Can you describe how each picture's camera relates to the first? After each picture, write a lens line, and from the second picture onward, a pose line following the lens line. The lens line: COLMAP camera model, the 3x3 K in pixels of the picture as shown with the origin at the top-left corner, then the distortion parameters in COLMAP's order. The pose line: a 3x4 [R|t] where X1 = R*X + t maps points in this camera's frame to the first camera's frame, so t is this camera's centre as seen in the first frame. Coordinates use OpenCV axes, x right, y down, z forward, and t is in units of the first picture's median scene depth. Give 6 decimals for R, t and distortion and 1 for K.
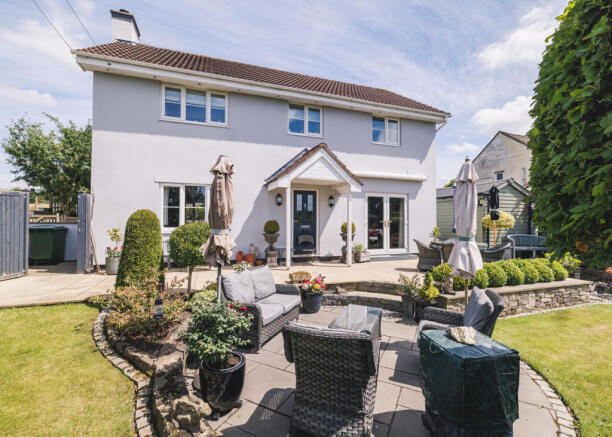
lens RADIAL K [[276.4, 0, 306.0], [0, 276.4, 218.5], [0, 0, 1]] dist [-0.004394, -0.000675]
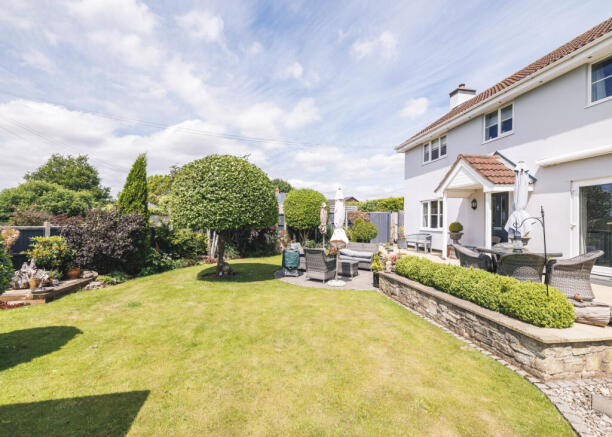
lens RADIAL K [[276.4, 0, 306.0], [0, 276.4, 218.5], [0, 0, 1]] dist [-0.004394, -0.000675]
pose [[-0.158654, -0.026213, -0.986986, 1.290801], [-0.003707, 0.999656, -0.025954, 0.026738], [0.987327, -0.000459, -0.158696, 0.540373]]
